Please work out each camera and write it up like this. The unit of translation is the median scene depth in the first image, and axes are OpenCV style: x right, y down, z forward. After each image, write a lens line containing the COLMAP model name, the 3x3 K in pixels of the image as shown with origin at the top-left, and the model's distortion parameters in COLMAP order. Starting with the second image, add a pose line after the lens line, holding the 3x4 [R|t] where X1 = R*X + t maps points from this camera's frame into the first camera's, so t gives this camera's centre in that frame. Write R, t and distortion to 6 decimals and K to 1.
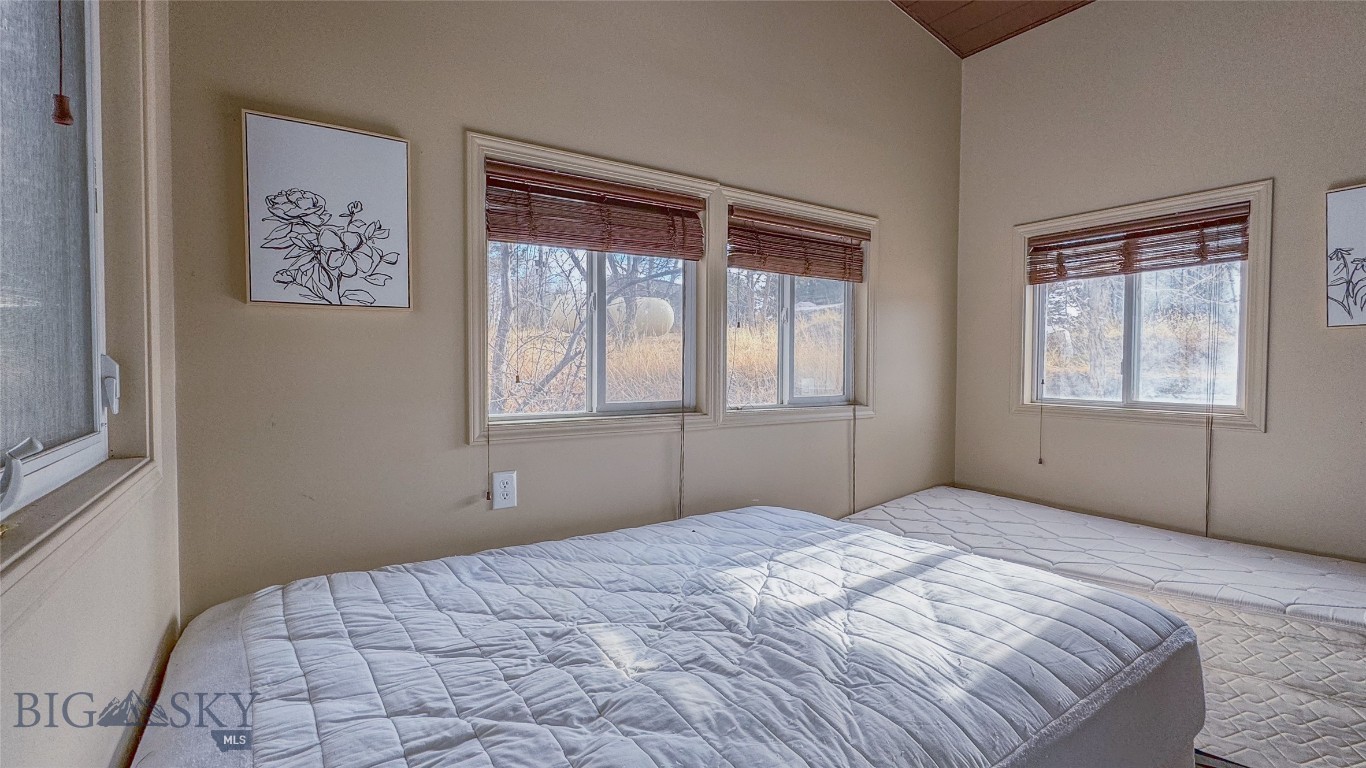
lens RADIAL K [[604.2, 0, 683.0], [0, 604.2, 384.0], [0, 0, 1]] dist [-0.000619, -0.000141]
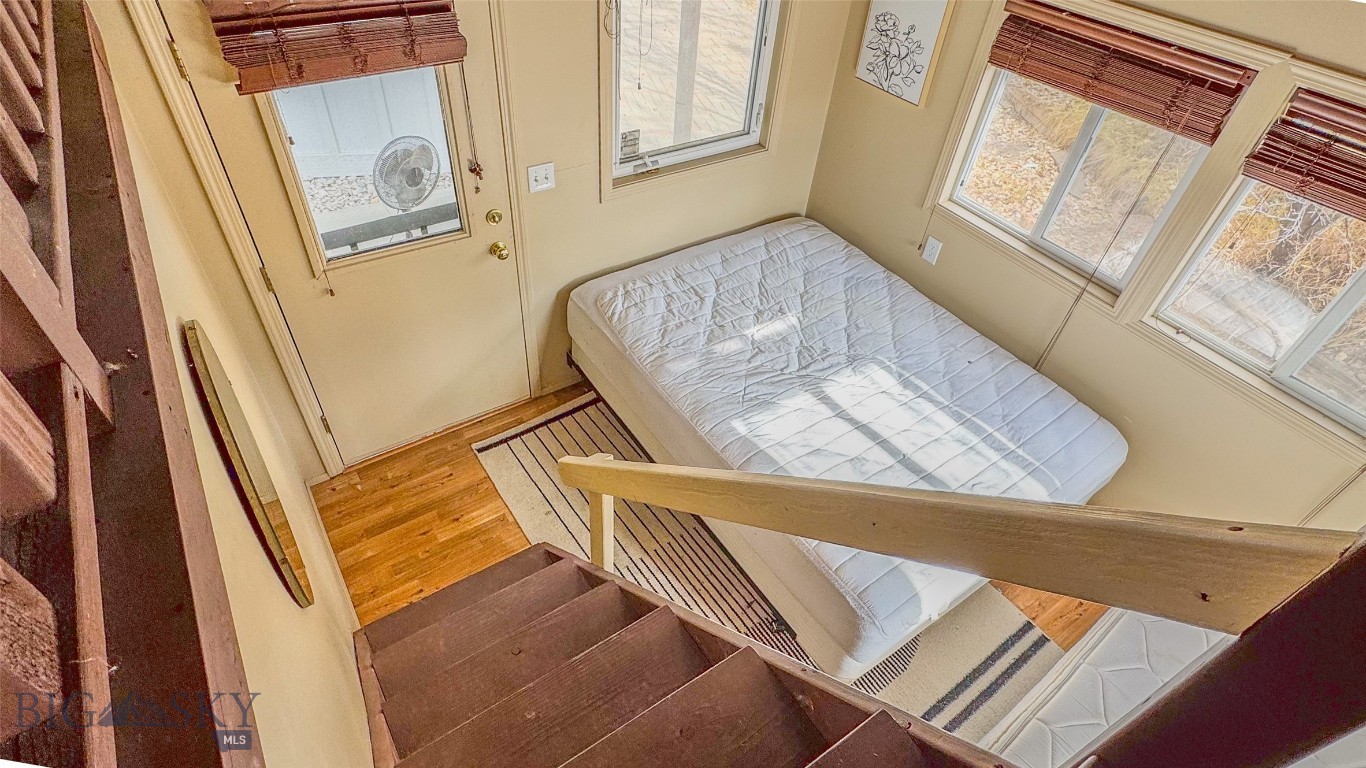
lens RADIAL K [[698.9, 0, 683.0], [0, 698.9, 384.0], [0, 0, 1]] dist [0.000048, 0.000014]
pose [[0.007401, 0.683733, -0.729694, 1.333763], [-0.098604, 0.726657, 0.679887, -0.784469], [0.995099, 0.066919, 0.072797, 0.374430]]
